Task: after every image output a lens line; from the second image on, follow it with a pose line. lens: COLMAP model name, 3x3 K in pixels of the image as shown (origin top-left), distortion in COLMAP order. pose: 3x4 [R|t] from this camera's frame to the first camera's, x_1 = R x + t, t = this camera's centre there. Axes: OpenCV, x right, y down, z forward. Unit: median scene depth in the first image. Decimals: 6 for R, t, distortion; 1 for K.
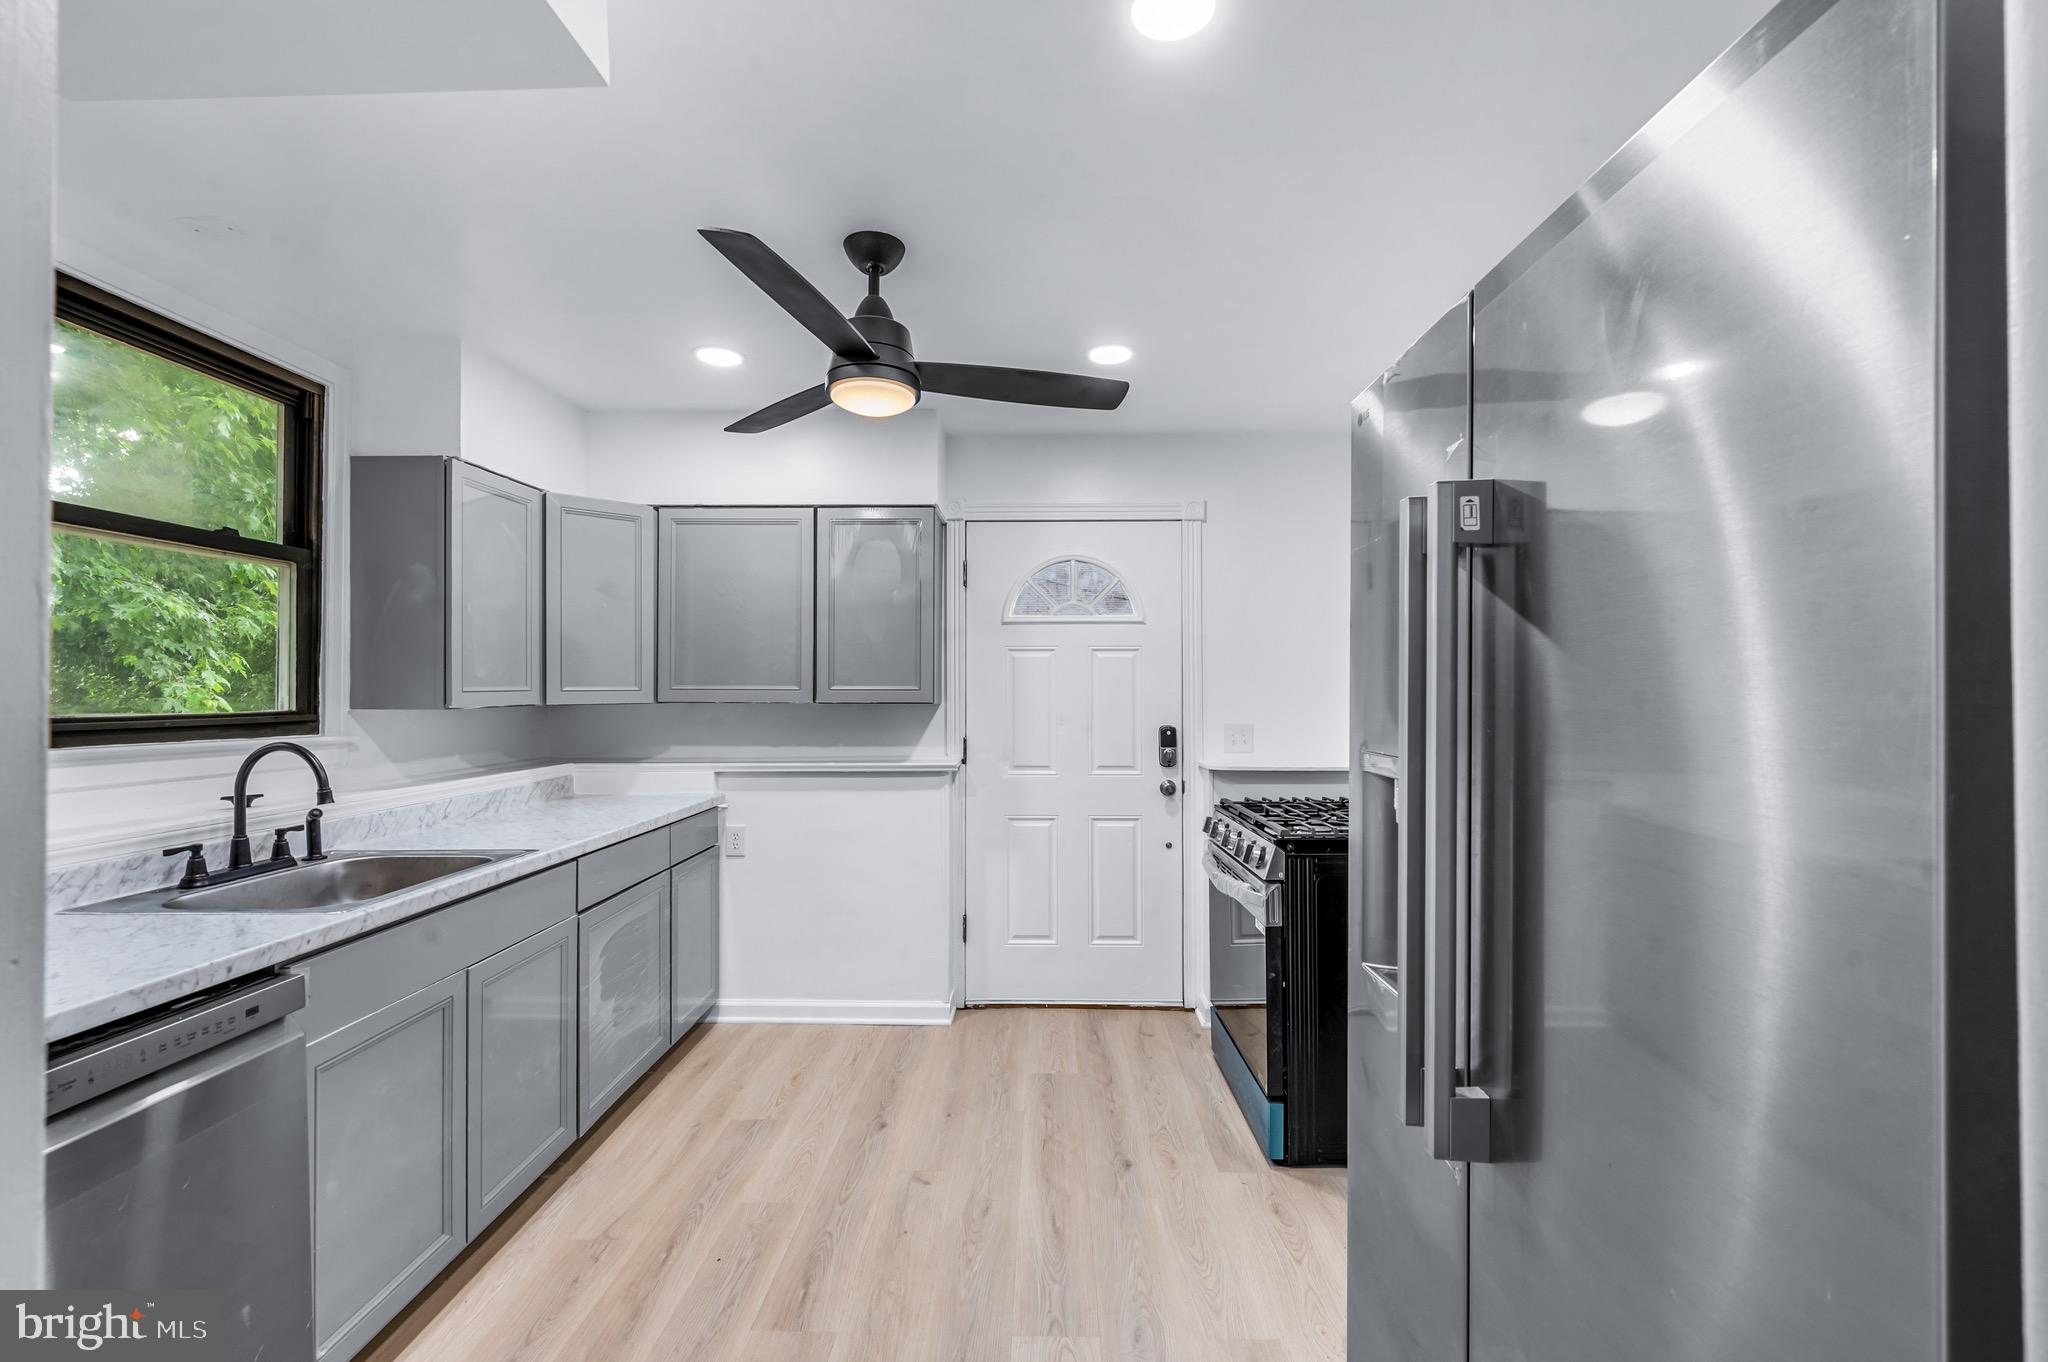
lens RADIAL K [[870.8, 0, 1028.2], [0, 870.8, 684.9], [0, 0, 1]] dist [0.001080, -0.000709]
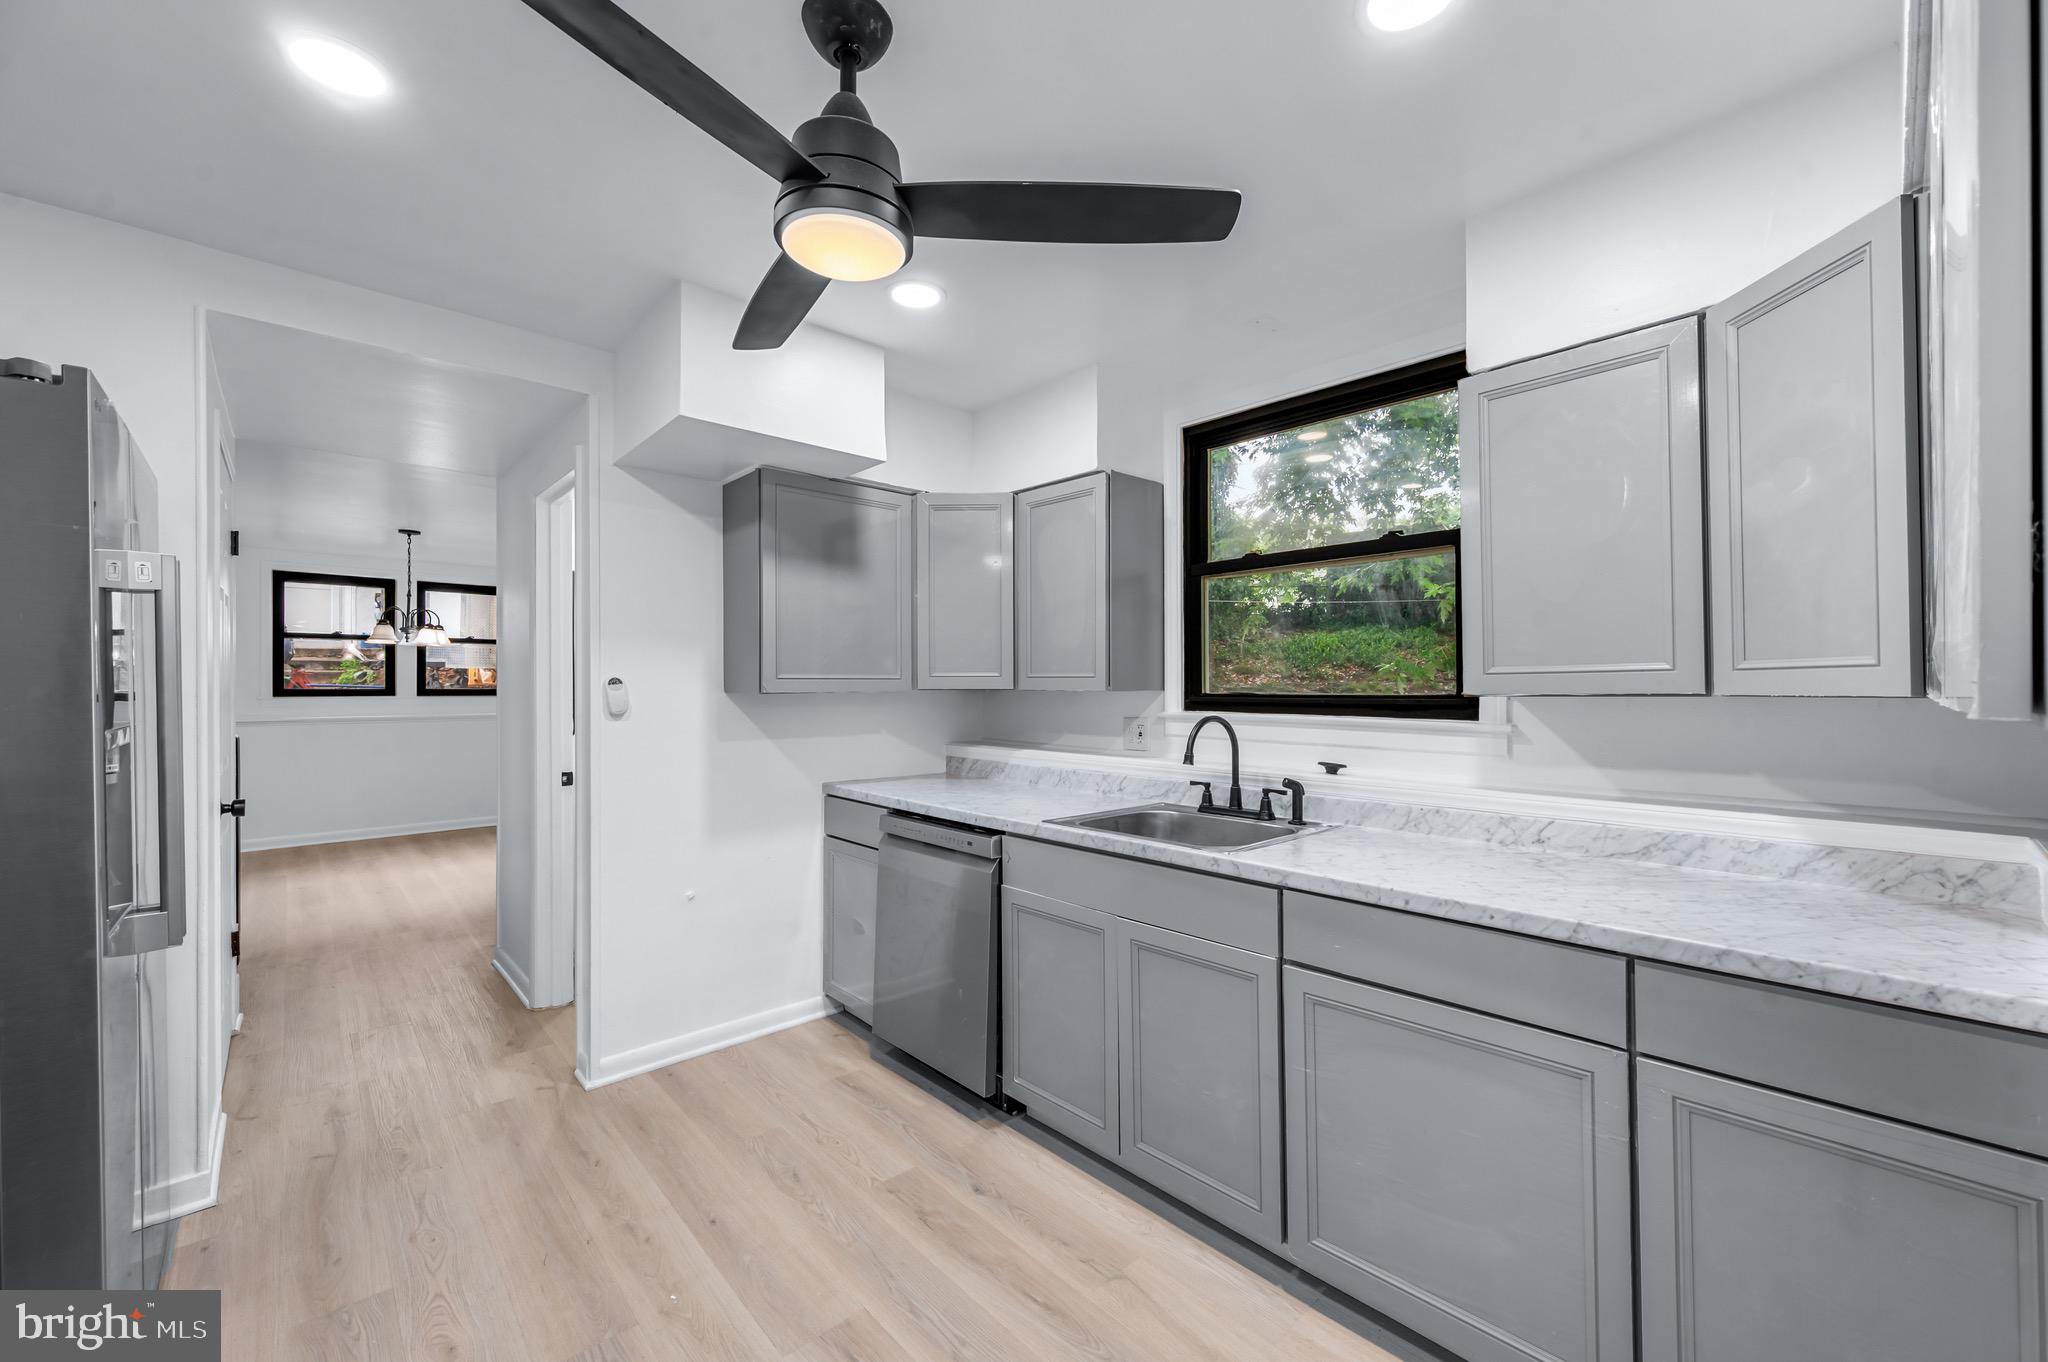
lens RADIAL K [[821.3, 0, 1035.0], [0, 821.3, 680.8], [0, 0, 1]] dist [0.000181, 0.000491]
pose [[-0.720814, 0.002222, -0.693125, 0.168361], [0.009595, 0.999931, -0.006772, 0.018324], [0.693062, -0.011532, -0.720785, 1.558875]]
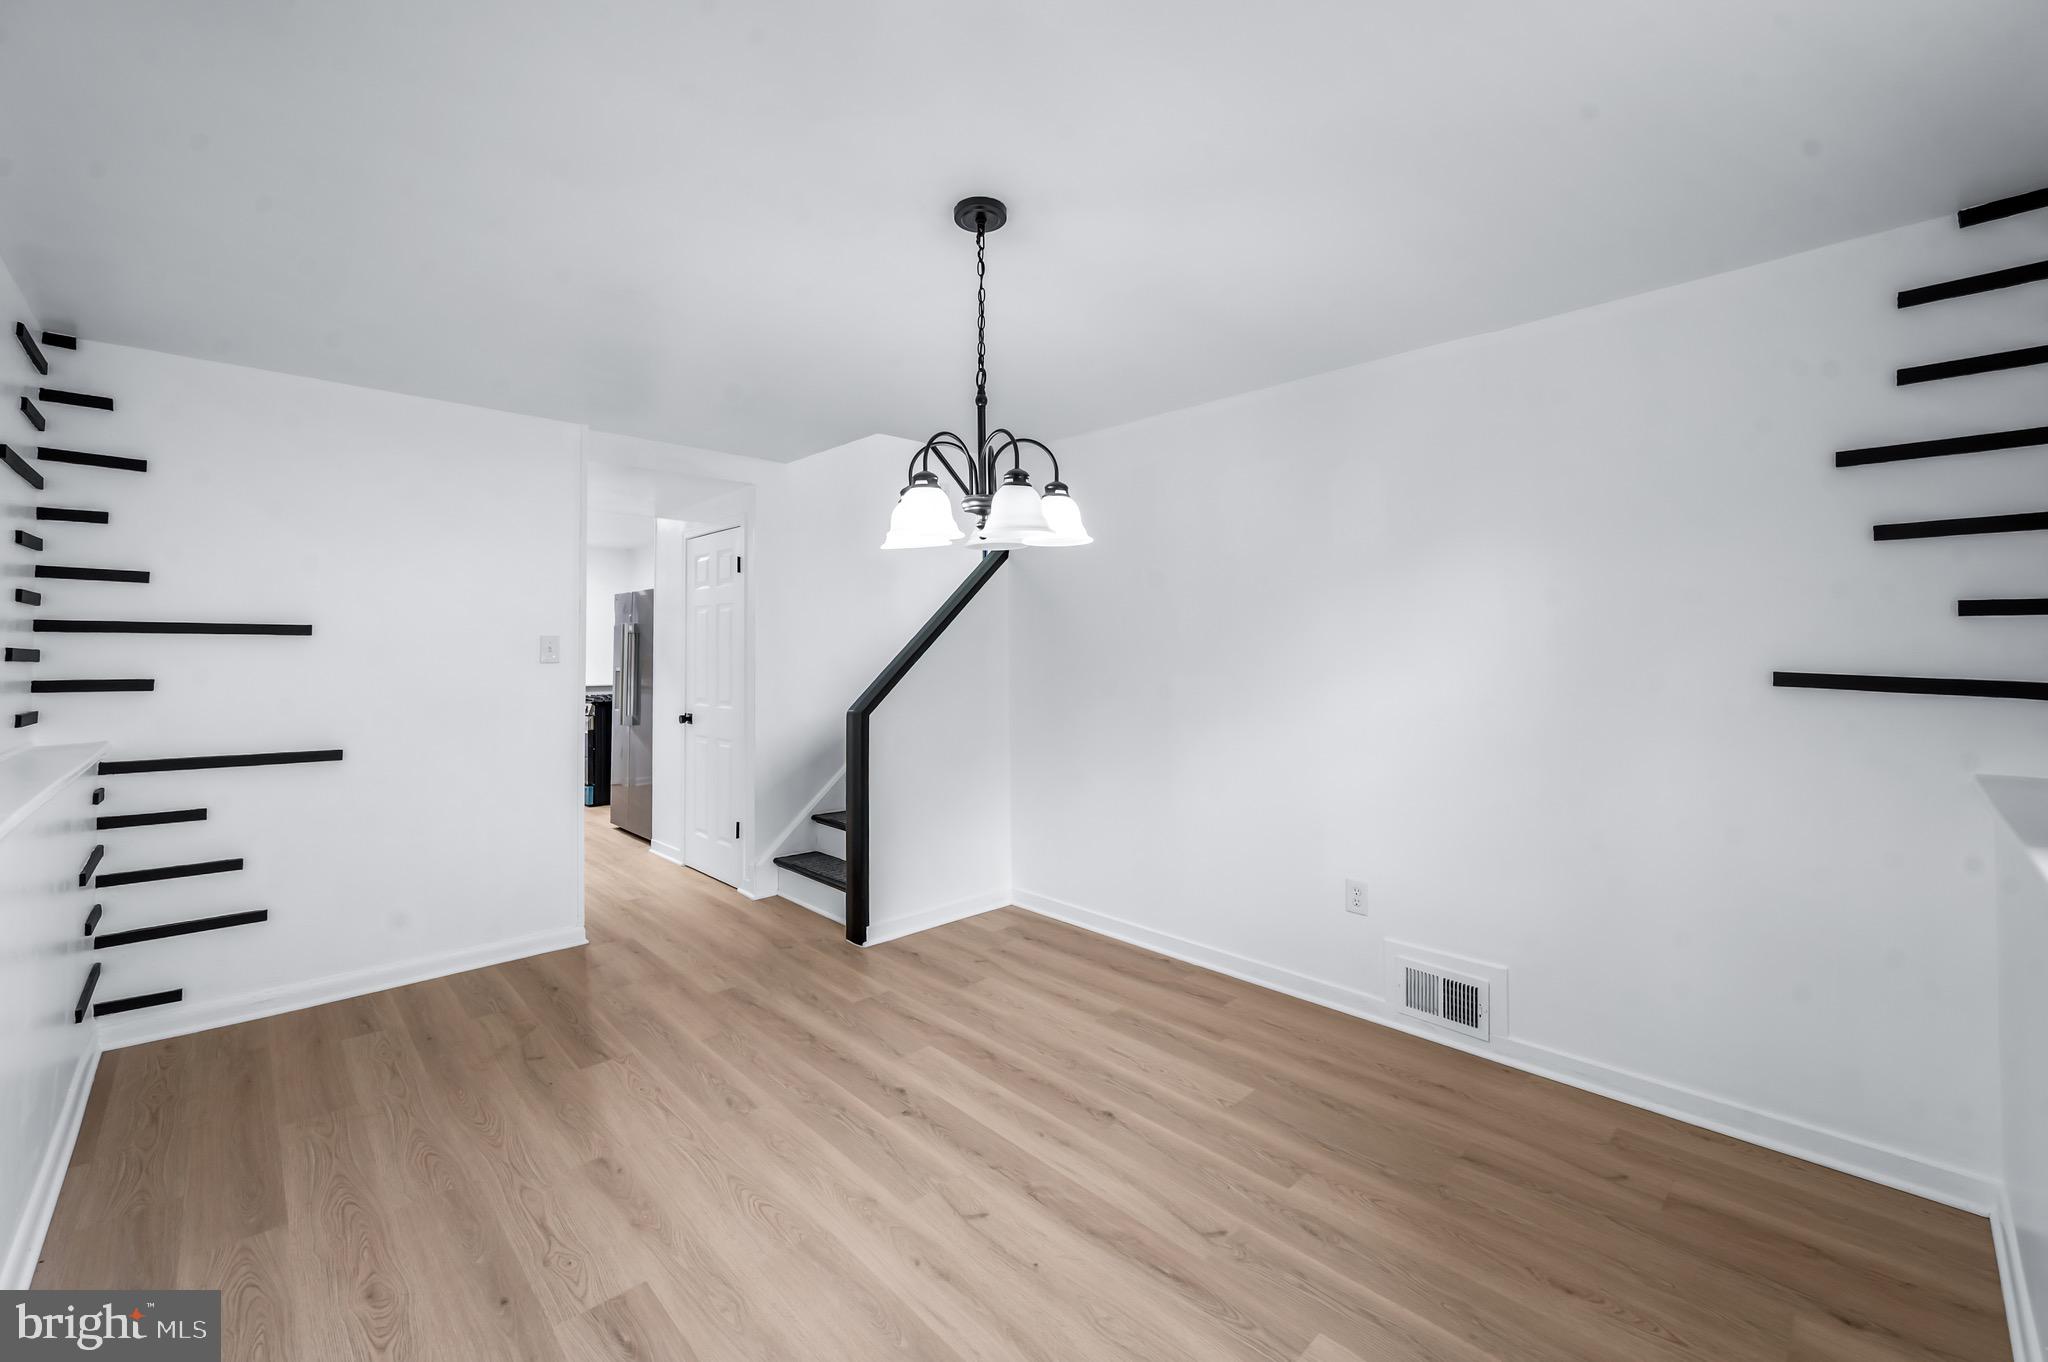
lens RADIAL K [[821.3, 0, 1031.2], [0, 821.3, 632.6], [0, 0, 1]] dist [0.000181, 0.000491]
pose [[0.695554, 0.018112, 0.718246, -0.829325], [-0.005430, 0.999786, -0.019954, -0.024257], [-0.718453, 0.009979, 0.695503, -2.481614]]
